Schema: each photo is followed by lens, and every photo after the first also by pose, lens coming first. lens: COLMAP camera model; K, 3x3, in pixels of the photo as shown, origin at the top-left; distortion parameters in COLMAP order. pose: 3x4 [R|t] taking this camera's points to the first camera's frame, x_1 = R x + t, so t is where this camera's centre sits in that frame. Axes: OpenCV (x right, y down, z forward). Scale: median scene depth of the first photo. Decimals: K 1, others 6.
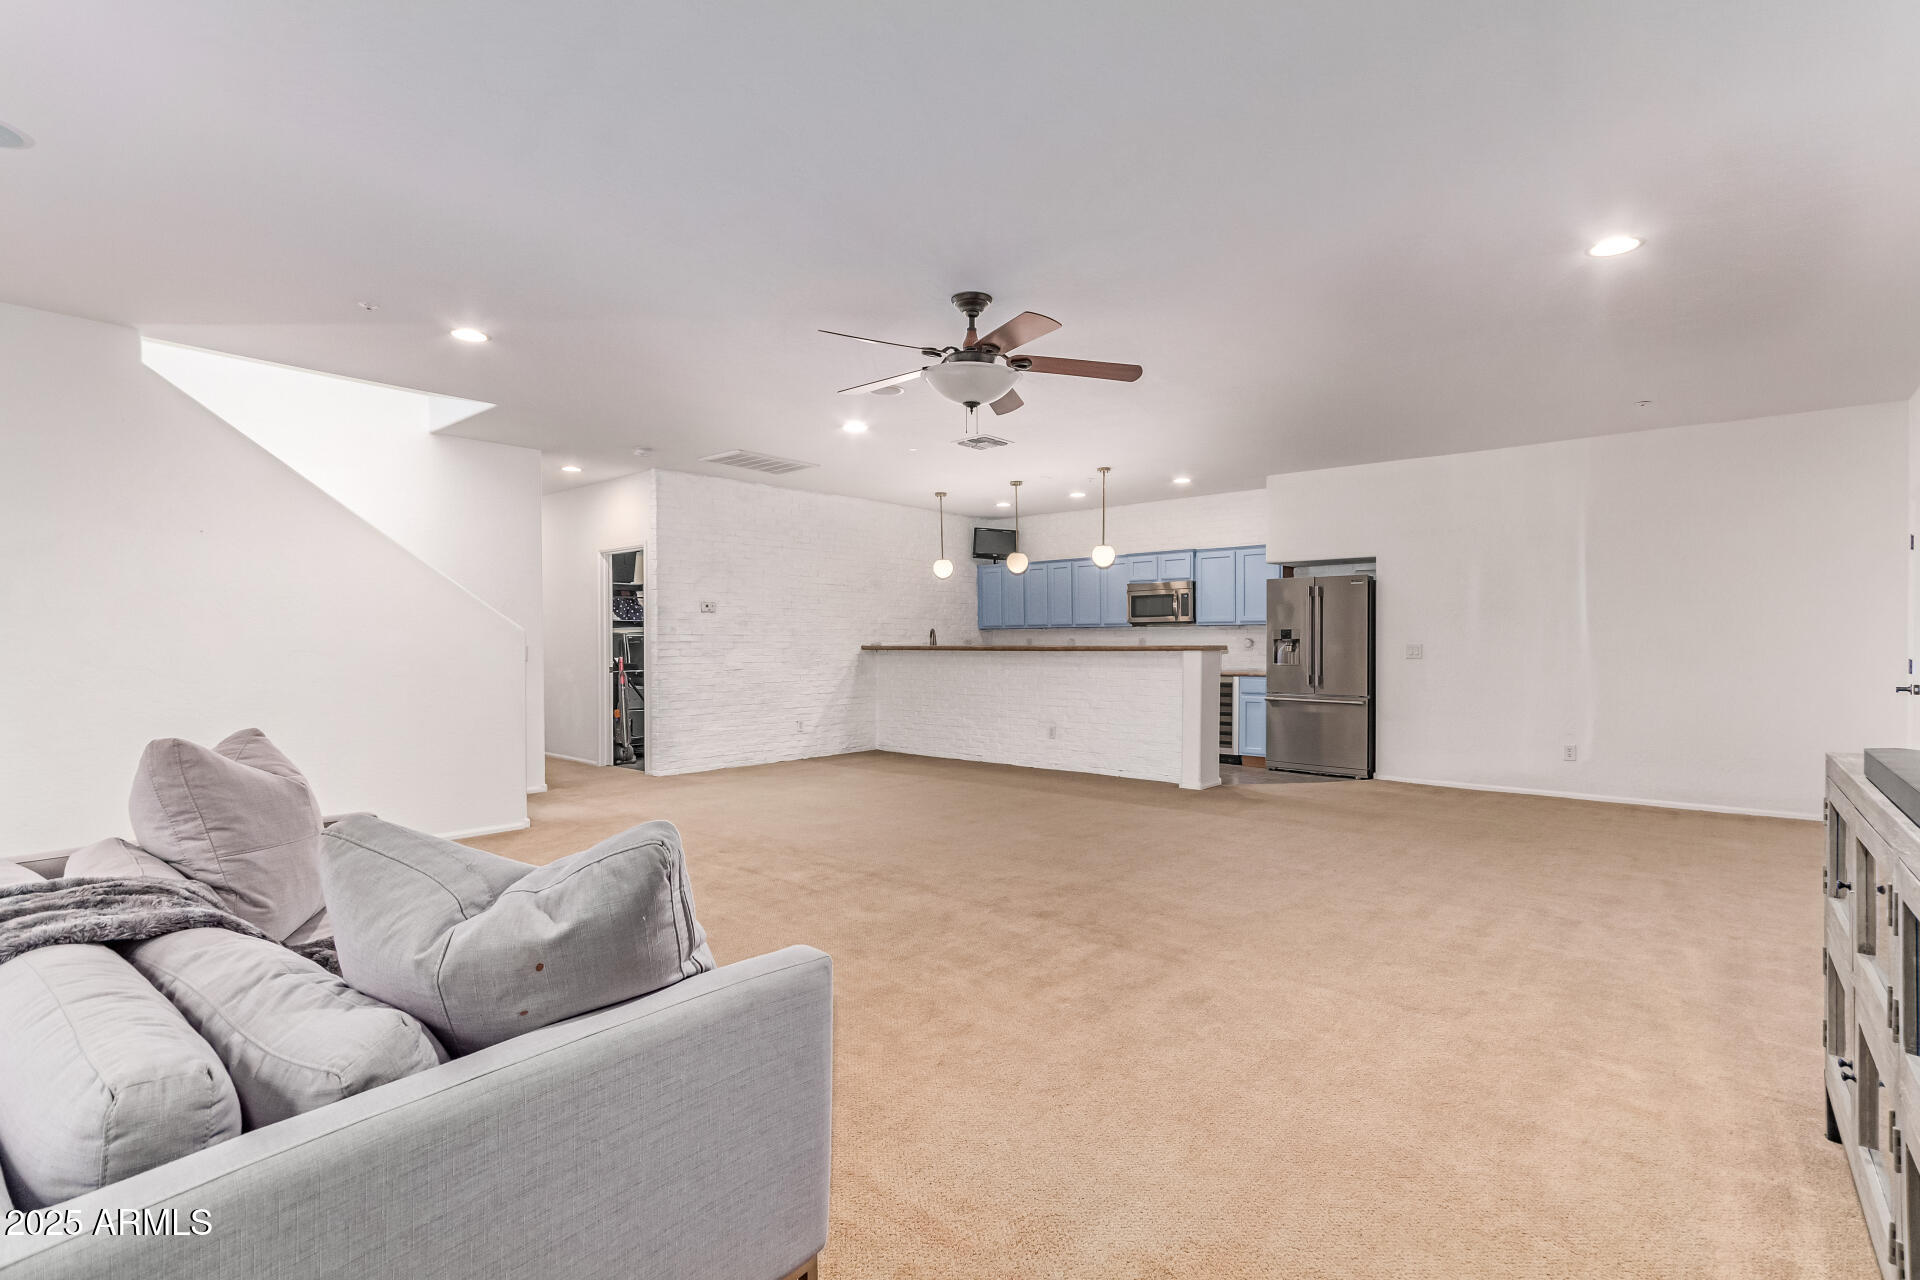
lens RADIAL K [[890.6, 0, 966.1], [0, 890.6, 644.2], [0, 0, 1]] dist [0.004456, -0.000034]
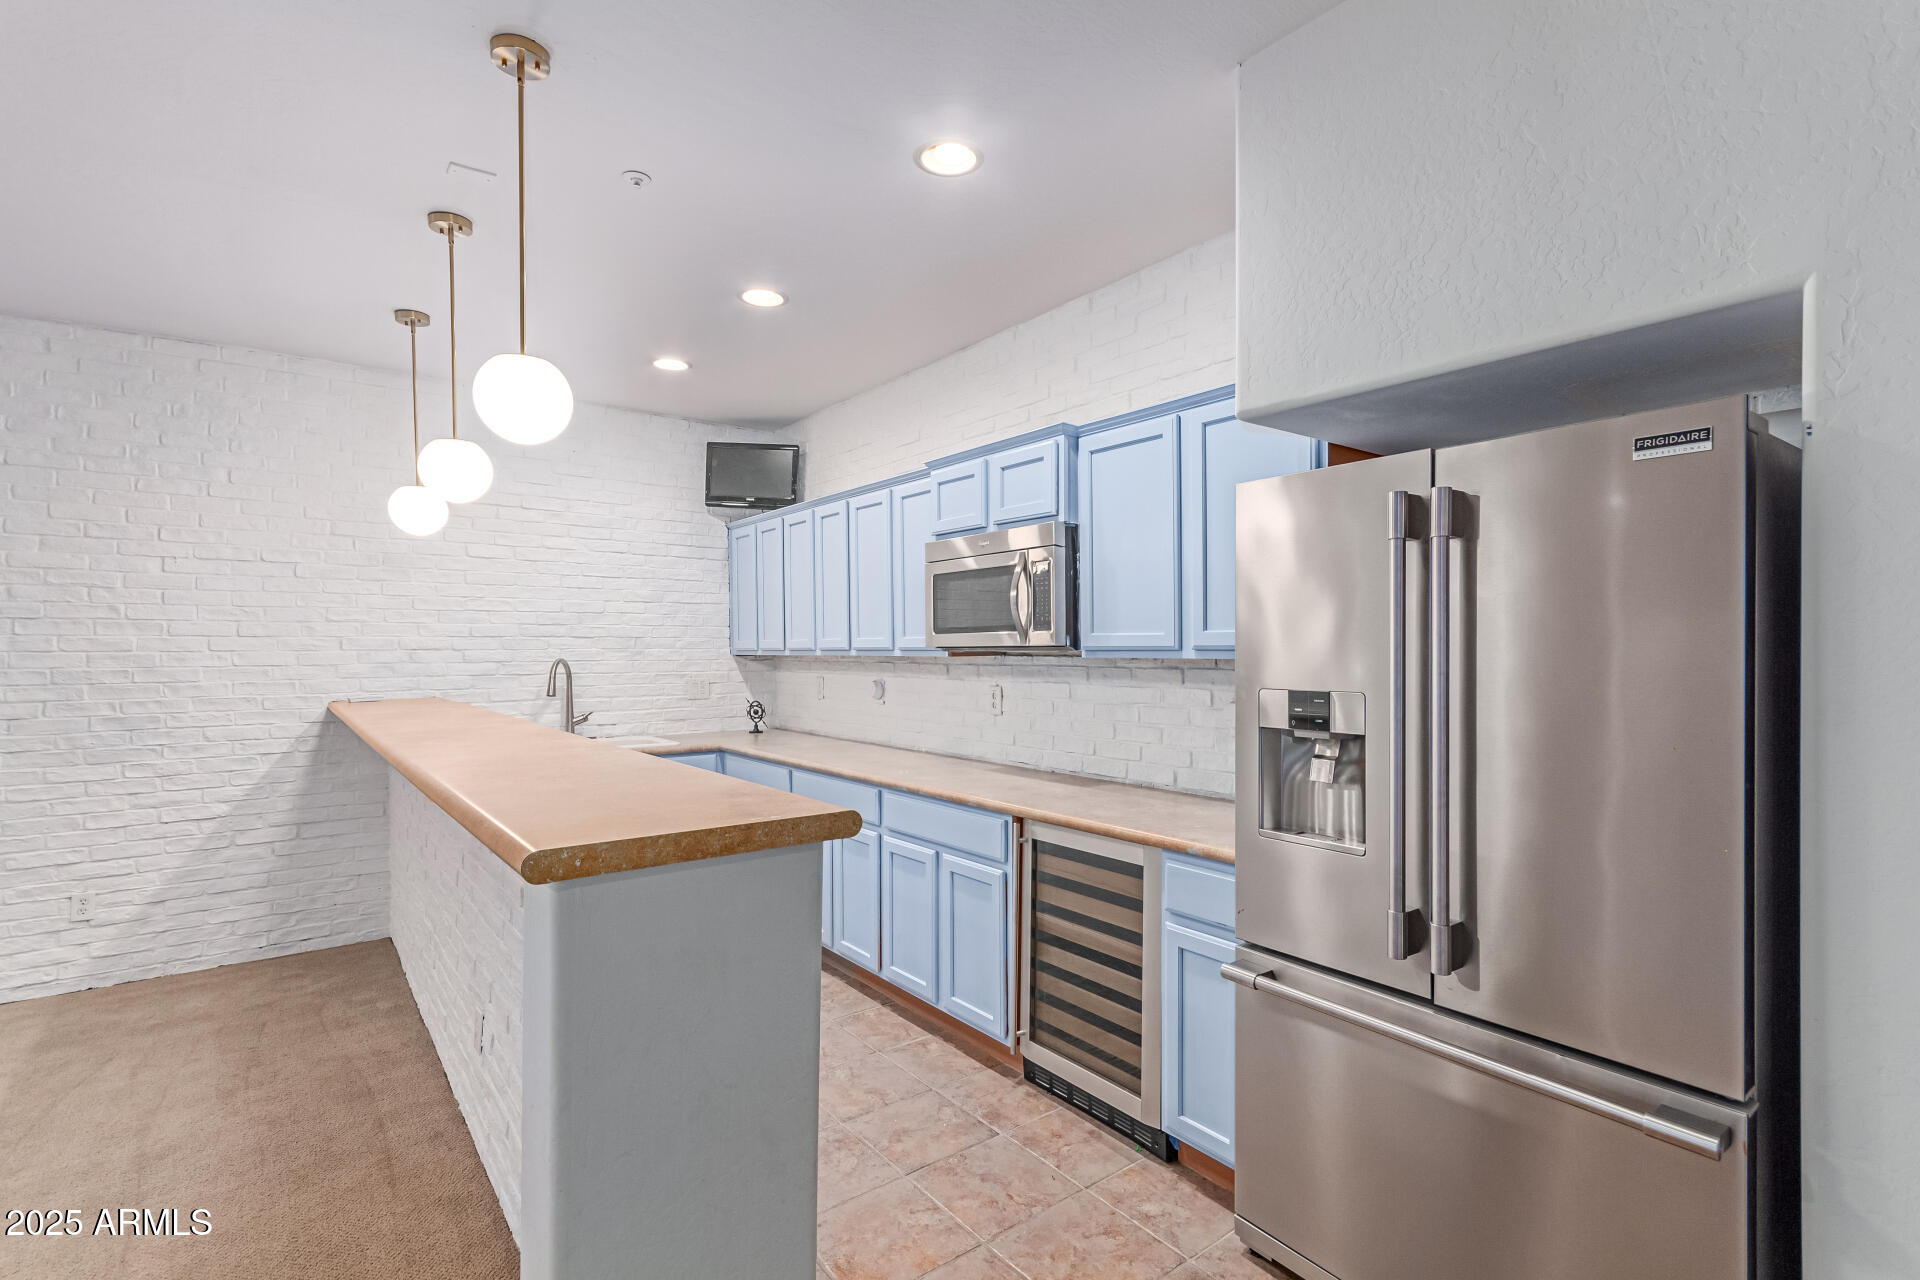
lens RADIAL K [[890.6, 0, 957.2], [0, 890.6, 646.0], [0, 0, 1]] dist [0.004456, -0.000034]
pose [[0.977619, -0.001758, -0.210376, 0.282879], [0.001115, 0.999994, -0.003177, -0.025035], [0.210380, 0.002871, 0.977615, 0.670713]]
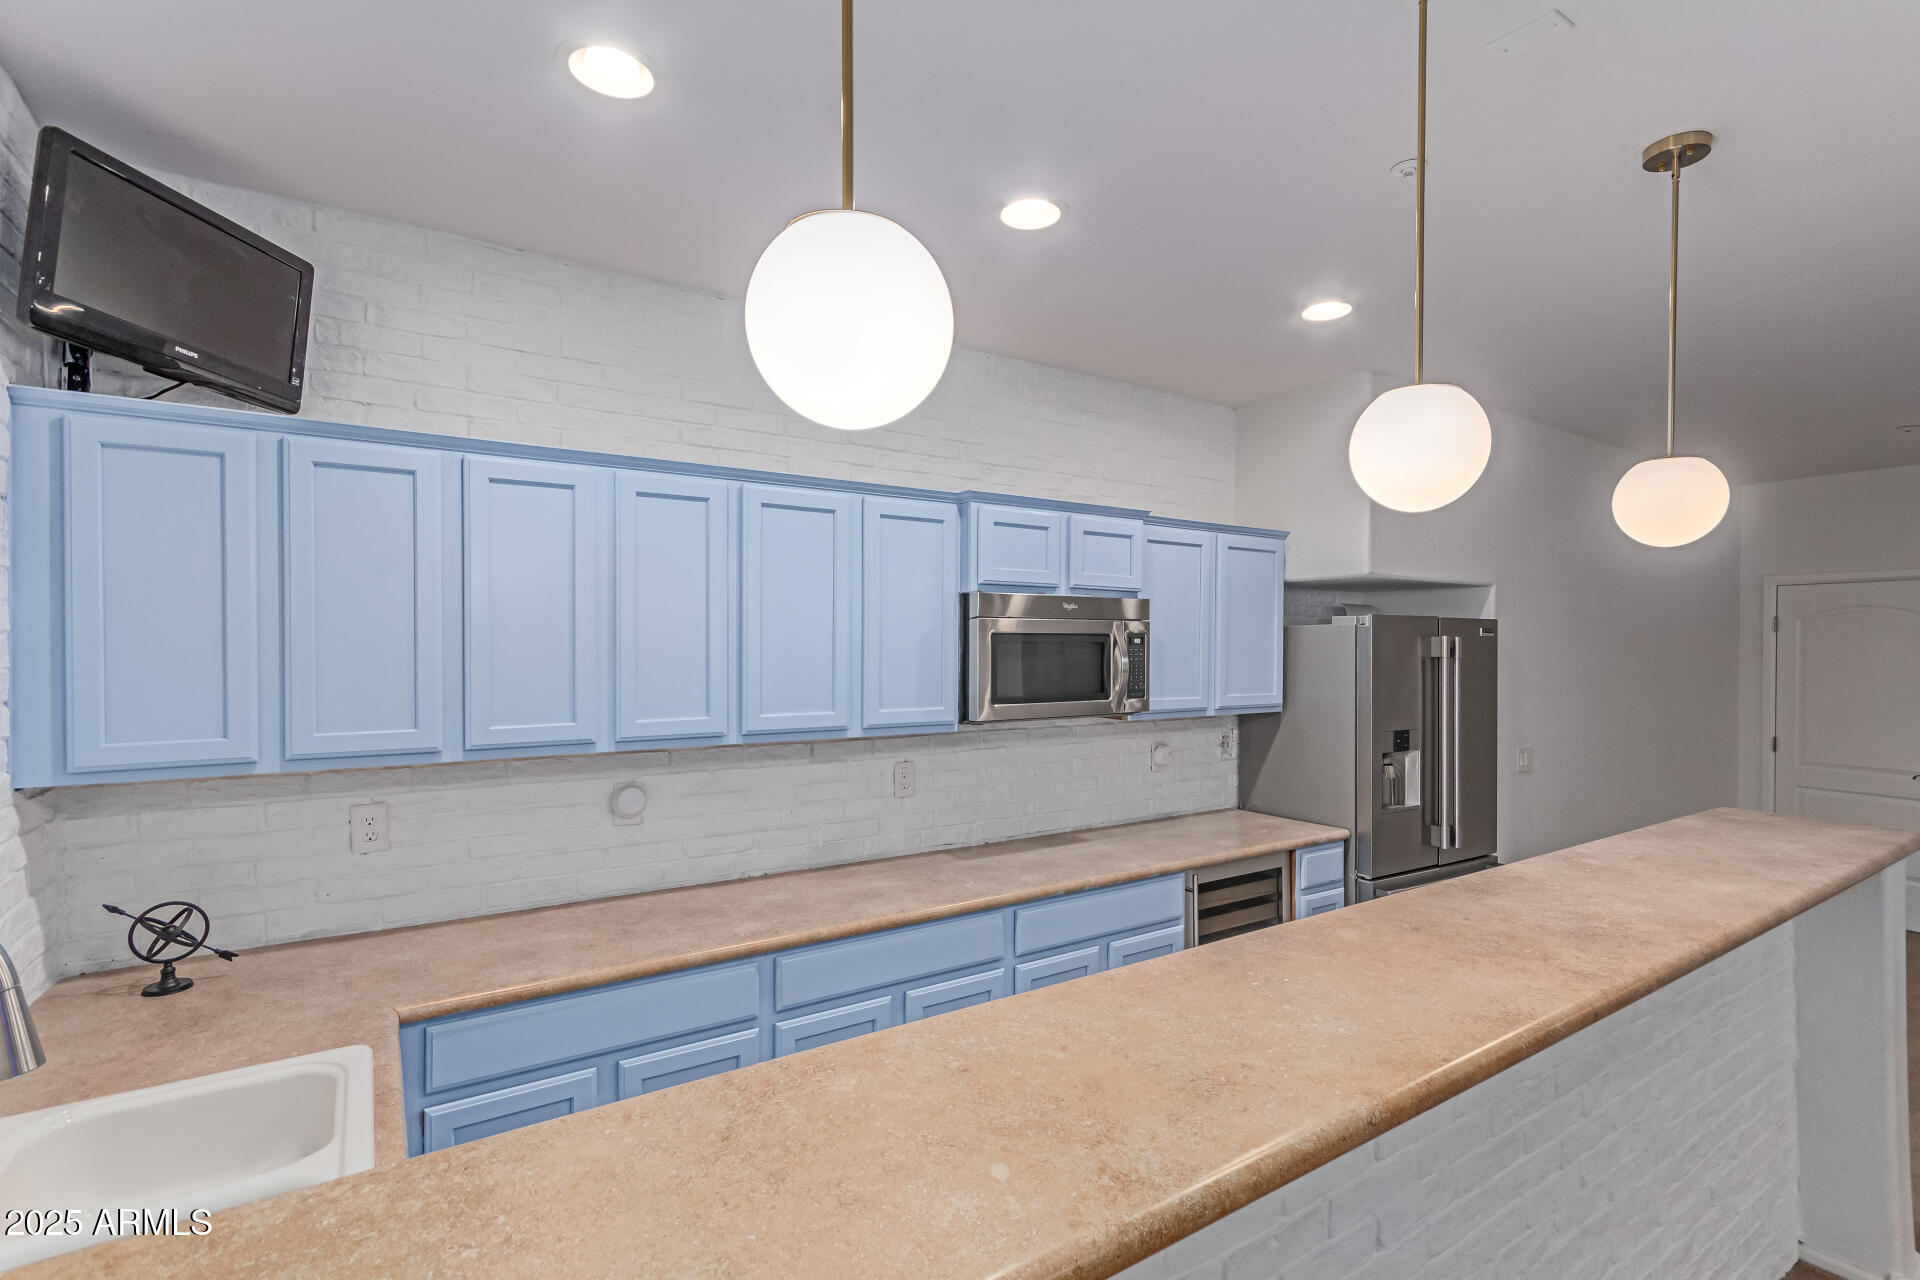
lens RADIAL K [[890.6, 0, 961.3], [0, 890.6, 637.0], [0, 0, 1]] dist [0.004456, -0.000034]
pose [[0.273075, 0.018215, 0.961820, -0.109400], [0.004072, 0.999790, -0.020090, -0.048698], [-0.961984, 0.009403, 0.272943, 0.965867]]
